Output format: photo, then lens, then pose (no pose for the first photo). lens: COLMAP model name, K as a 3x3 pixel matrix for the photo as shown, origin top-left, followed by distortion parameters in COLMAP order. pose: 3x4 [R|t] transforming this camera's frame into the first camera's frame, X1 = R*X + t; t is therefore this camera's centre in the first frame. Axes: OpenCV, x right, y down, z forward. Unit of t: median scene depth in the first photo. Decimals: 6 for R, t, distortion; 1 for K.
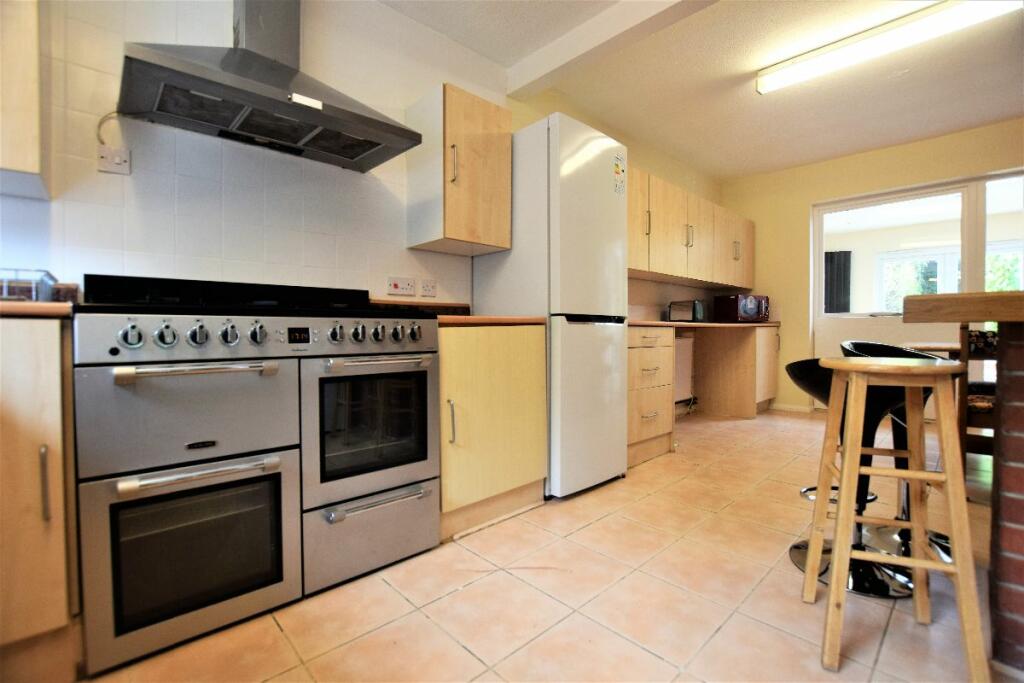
lens RADIAL K [[450.4, 0, 511.3], [0, 450.4, 339.0], [0, 0, 1]] dist [-0.025090, 0.001615]
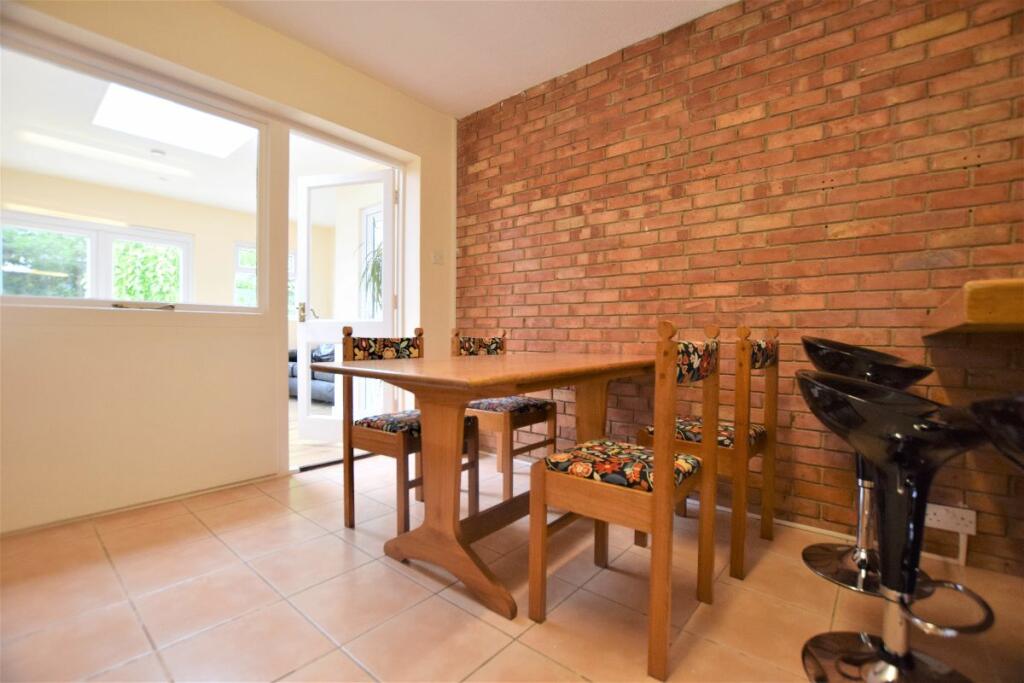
lens RADIAL K [[450.4, 0, 512.9], [0, 450.4, 341.1], [0, 0, 1]] dist [-0.025090, 0.001615]
pose [[-0.112105, -0.009535, 0.993651, 0.151679], [0.014571, 0.999831, 0.011239, -0.007437], [-0.993590, 0.015738, -0.111947, 0.341346]]
